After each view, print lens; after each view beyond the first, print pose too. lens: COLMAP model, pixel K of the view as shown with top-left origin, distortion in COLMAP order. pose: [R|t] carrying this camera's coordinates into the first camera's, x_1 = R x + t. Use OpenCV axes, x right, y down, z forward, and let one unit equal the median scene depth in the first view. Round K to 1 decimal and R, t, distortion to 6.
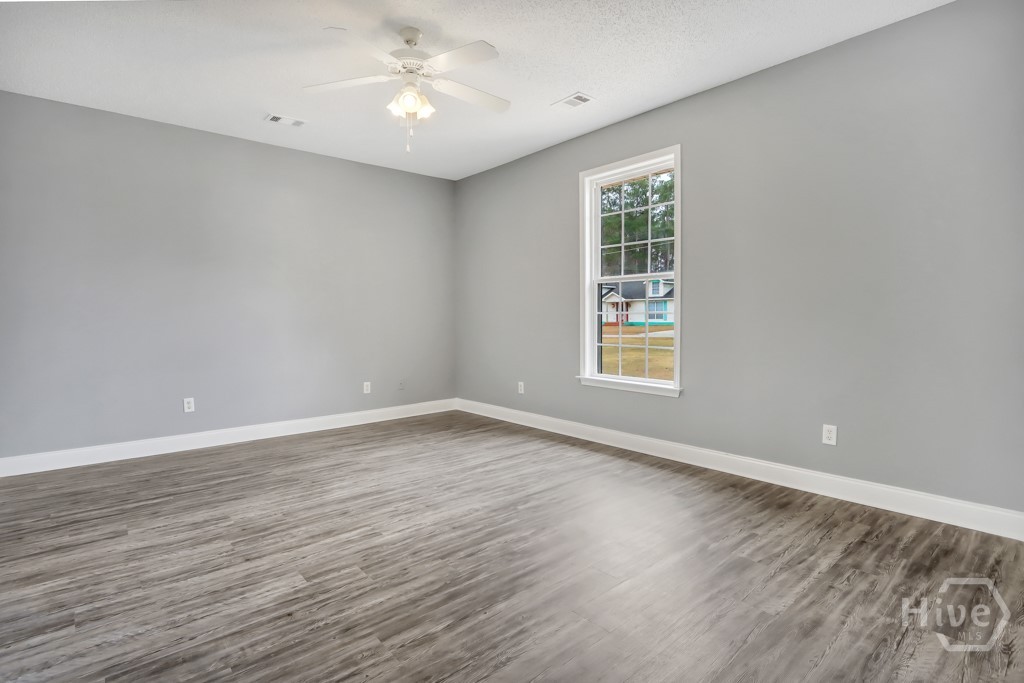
lens RADIAL K [[505.0, 0, 507.1], [0, 505.0, 318.3], [0, 0, 1]] dist [-0.010719, 0.000620]
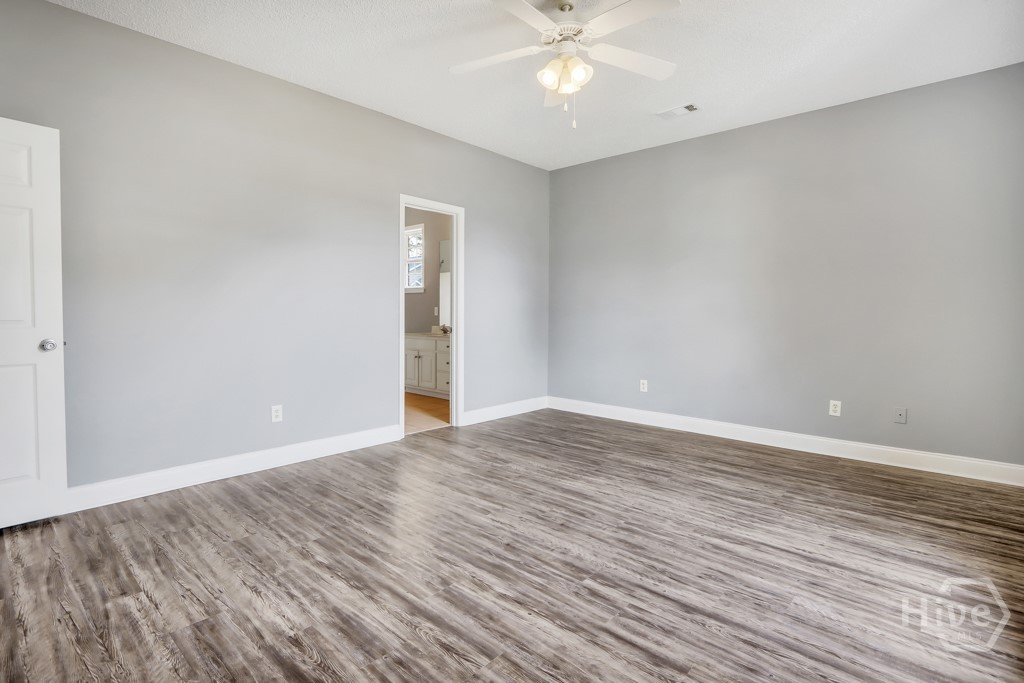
lens RADIAL K [[496.5, 0, 511.1], [0, 496.5, 320.3], [0, 0, 1]] dist [-0.013539, 0.000760]
pose [[0.121094, 0.019690, -0.992446, 0.644383], [-0.009077, 0.999783, 0.018728, 0.001096], [0.992600, 0.006741, 0.121247, 0.759892]]
